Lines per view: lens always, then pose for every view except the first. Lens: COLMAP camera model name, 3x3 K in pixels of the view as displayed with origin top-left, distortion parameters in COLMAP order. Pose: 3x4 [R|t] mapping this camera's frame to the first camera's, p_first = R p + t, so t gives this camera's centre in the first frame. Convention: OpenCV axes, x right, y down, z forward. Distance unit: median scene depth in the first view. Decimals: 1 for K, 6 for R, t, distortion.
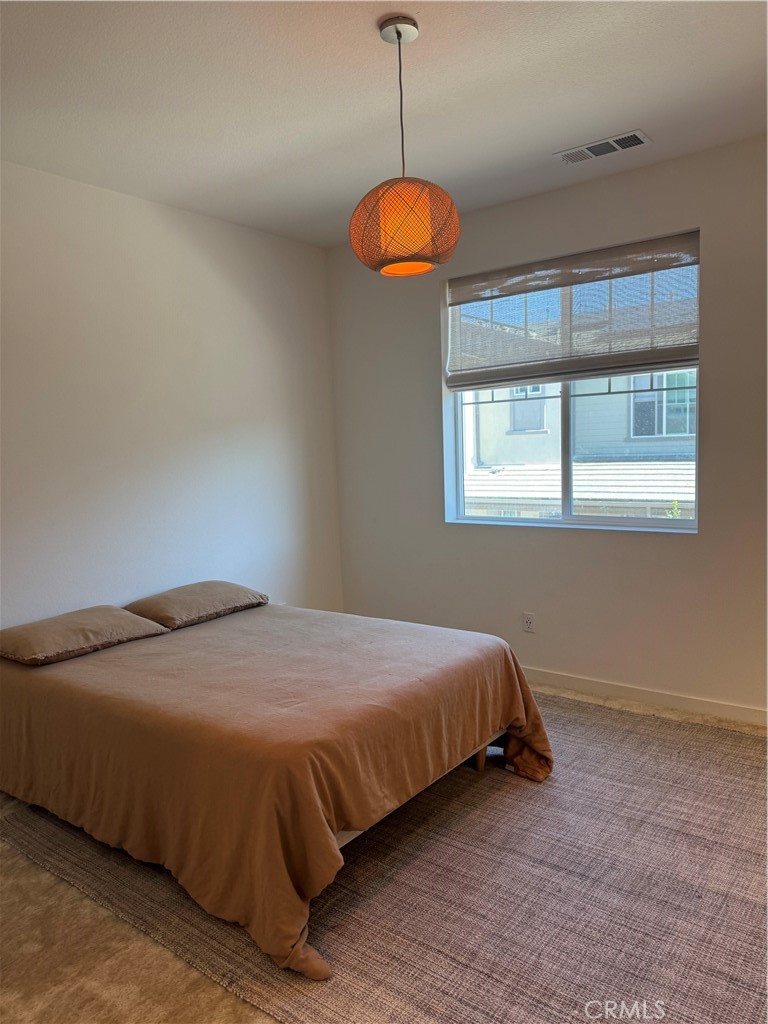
lens RADIAL K [[723.2, 0, 380.0], [0, 723.2, 510.5], [0, 0, 1]] dist [0.081842, -0.101400]
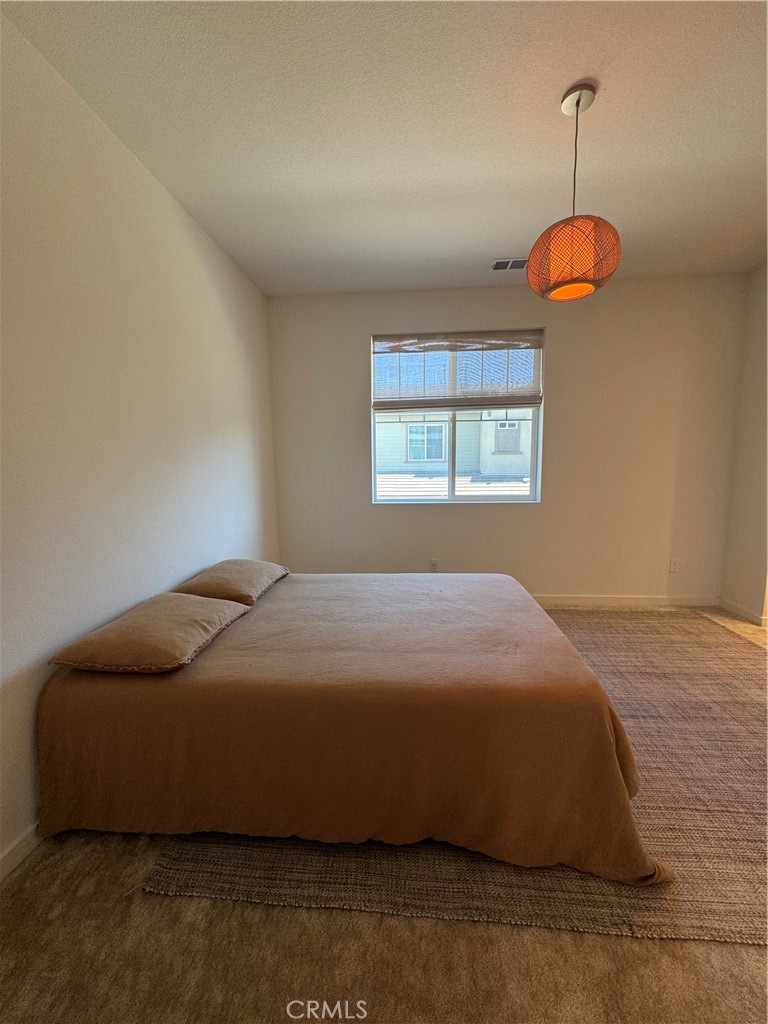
lens RADIAL K [[411.9, 0, 382.8], [0, 411.9, 508.5], [0, 0, 1]] dist [-0.001844, 0.000230]
pose [[0.835967, -0.035395, 0.547637, -0.436564], [0.032829, 0.999356, 0.014478, 0.019437], [-0.547797, 0.005875, 0.836591, 0.390255]]
